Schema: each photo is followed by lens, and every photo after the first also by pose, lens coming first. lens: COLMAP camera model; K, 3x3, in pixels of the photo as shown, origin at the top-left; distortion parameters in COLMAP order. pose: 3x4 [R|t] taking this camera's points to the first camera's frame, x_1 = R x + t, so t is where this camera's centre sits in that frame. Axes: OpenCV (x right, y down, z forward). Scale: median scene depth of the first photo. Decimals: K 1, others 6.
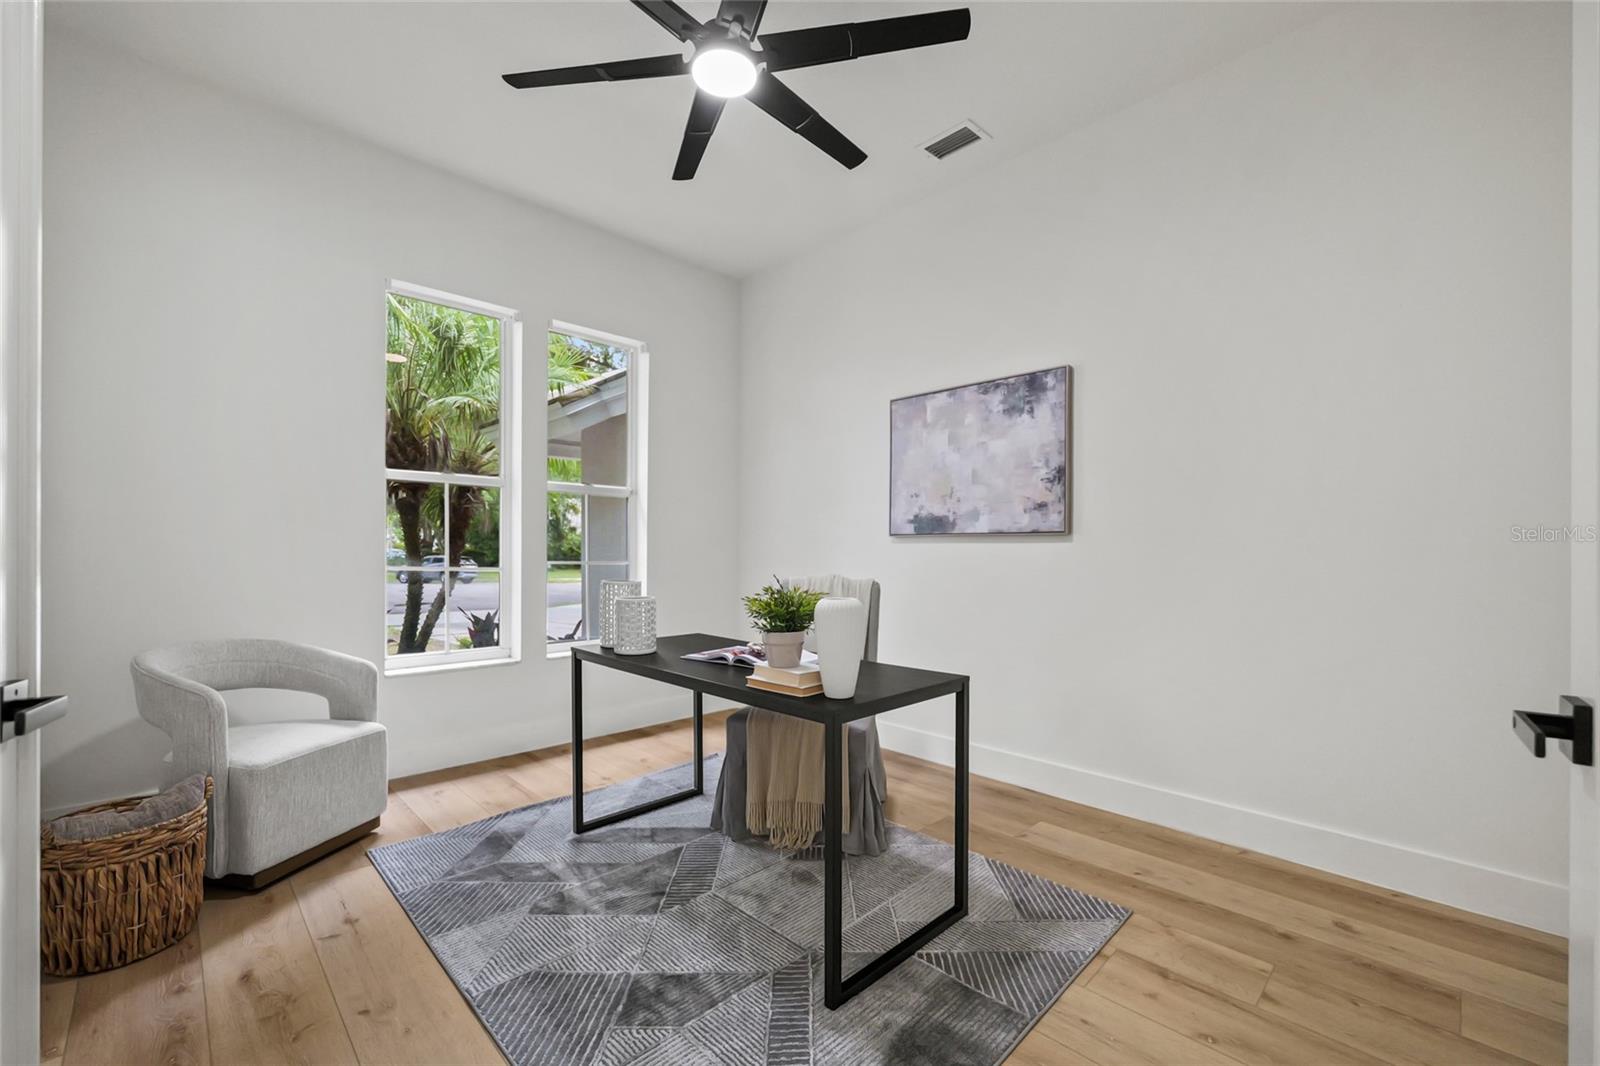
lens RADIAL K [[656.5, 0, 806.7], [0, 656.5, 546.1], [0, 0, 1]] dist [-0.011072, 0.000486]
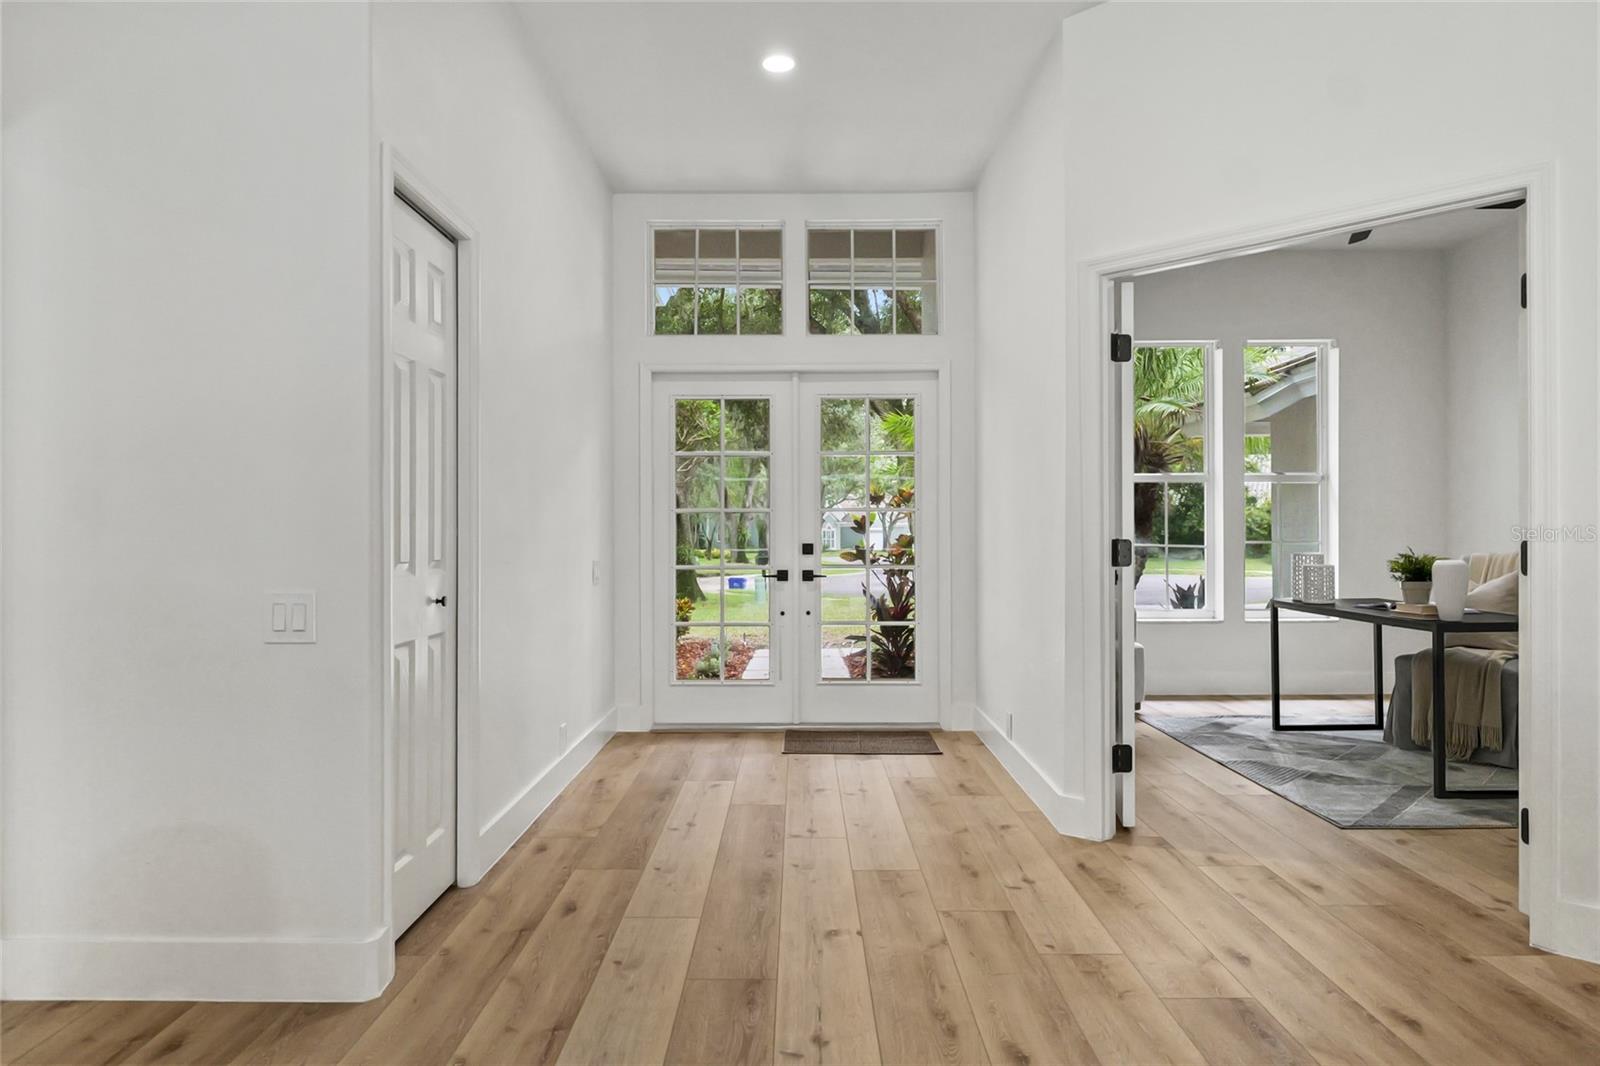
lens RADIAL K [[960.2, 0, 795.9], [0, 960.2, 524.3], [0, 0, 1]] dist [0.000324, 0.001275]
pose [[0.707259, -0.007850, -0.706911, 0.321456], [0.007649, 0.999965, -0.003452, -0.007448], [0.706913, -0.002965, 0.707294, -0.994954]]
